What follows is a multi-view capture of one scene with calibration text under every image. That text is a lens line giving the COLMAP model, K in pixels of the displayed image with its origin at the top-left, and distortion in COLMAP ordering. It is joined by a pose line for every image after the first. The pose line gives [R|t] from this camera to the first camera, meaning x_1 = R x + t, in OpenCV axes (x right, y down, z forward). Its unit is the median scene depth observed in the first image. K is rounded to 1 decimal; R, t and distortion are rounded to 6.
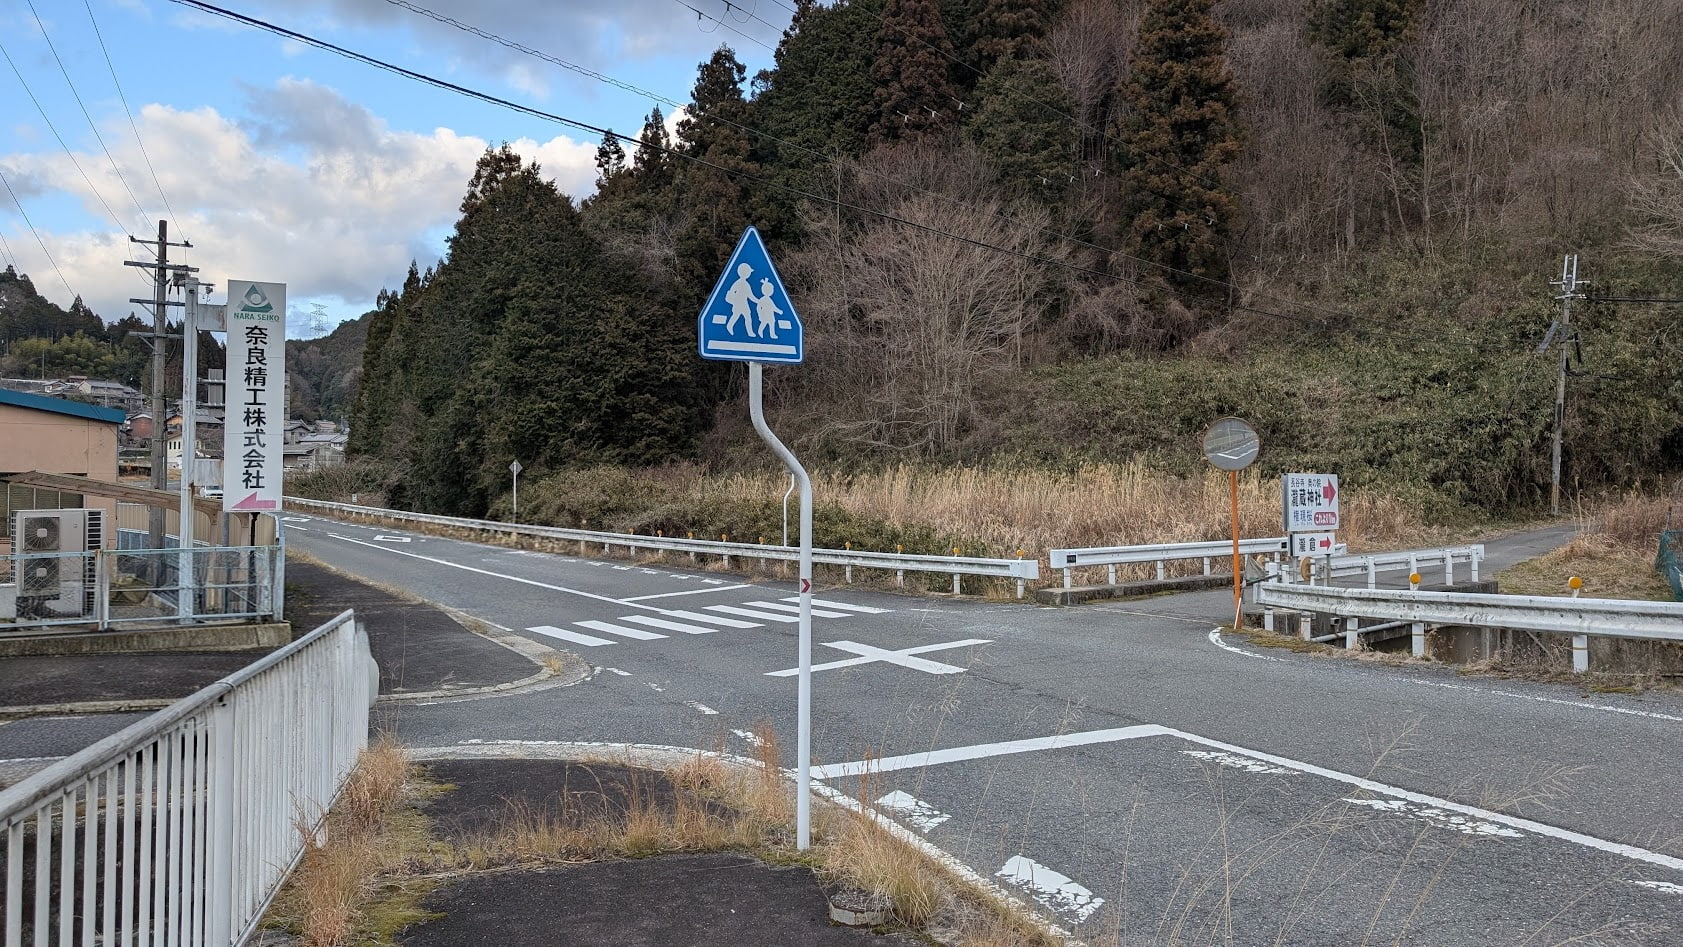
lens RADIAL K [[1199.8, 0, 841.5], [0, 1199.8, 473.5], [0, 0, 1]] dist [0.001743, -0.002507]
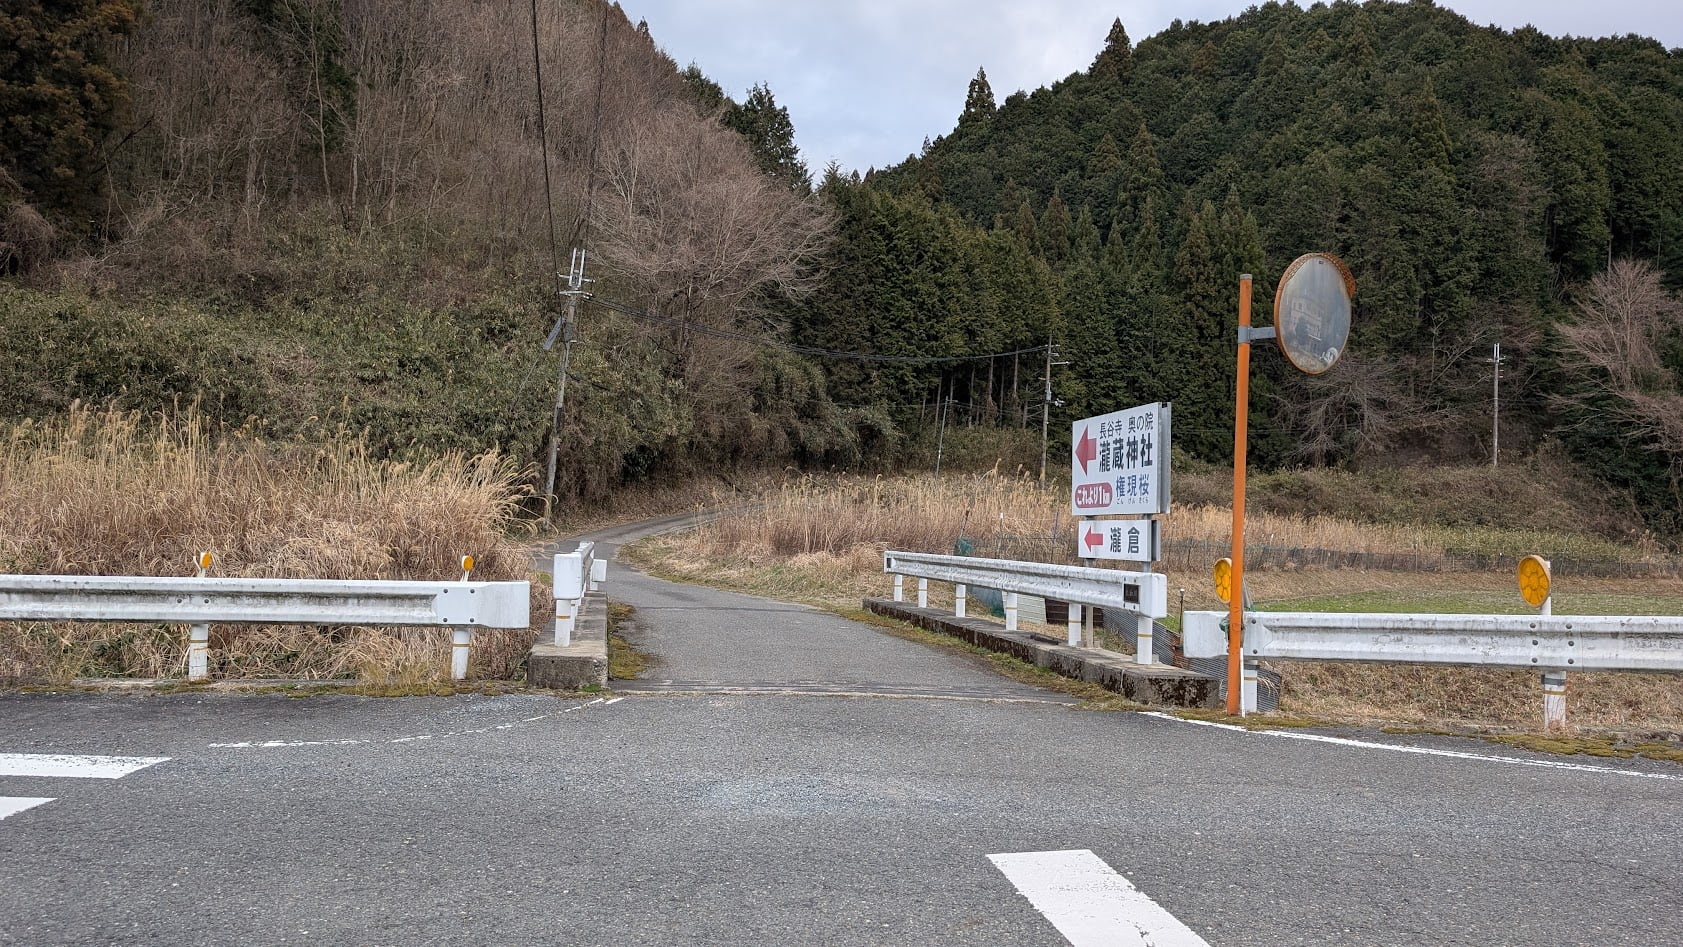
lens RADIAL K [[1199.8, 0, 841.5], [0, 1199.8, 473.5], [0, 0, 1]] dist [0.001743, -0.002507]
pose [[0.528225, 0.059844, 0.846993, -0.051320], [-0.041578, 0.998140, -0.044594, 0.021175], [-0.848086, -0.011660, 0.529730, 0.295468]]
